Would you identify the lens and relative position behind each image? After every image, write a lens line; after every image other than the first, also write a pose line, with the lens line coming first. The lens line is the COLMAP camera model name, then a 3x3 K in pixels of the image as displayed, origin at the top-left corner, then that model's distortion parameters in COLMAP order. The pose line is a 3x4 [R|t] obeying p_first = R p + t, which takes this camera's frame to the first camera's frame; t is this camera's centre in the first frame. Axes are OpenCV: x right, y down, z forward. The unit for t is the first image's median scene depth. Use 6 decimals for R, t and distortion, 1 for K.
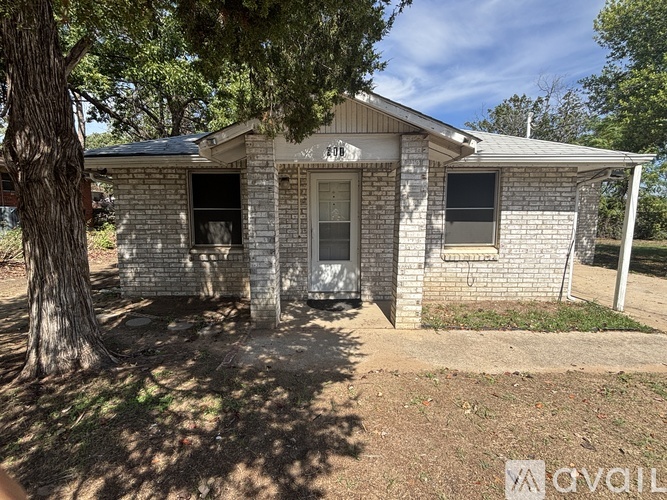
lens RADIAL K [[335.0, 0, 333.5], [0, 335.0, 250.0], [0, 0, 1]] dist [-0.003726, -0.000297]
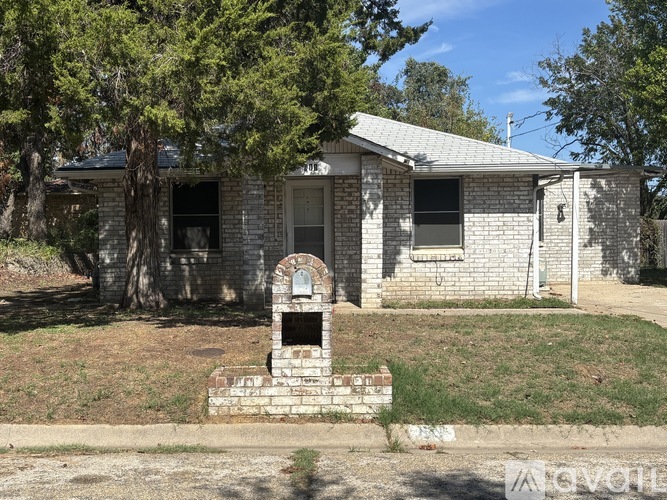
lens RADIAL K [[857.4, 0, 333.5], [0, 857.4, 250.0], [0, 0, 1]] dist [0.020166, -0.003897]
pose [[0.998407, -0.012870, 0.054938, -0.068518], [0.018283, 0.994900, -0.099193, 0.262003], [-0.053381, 0.100040, 0.993550, -1.681940]]
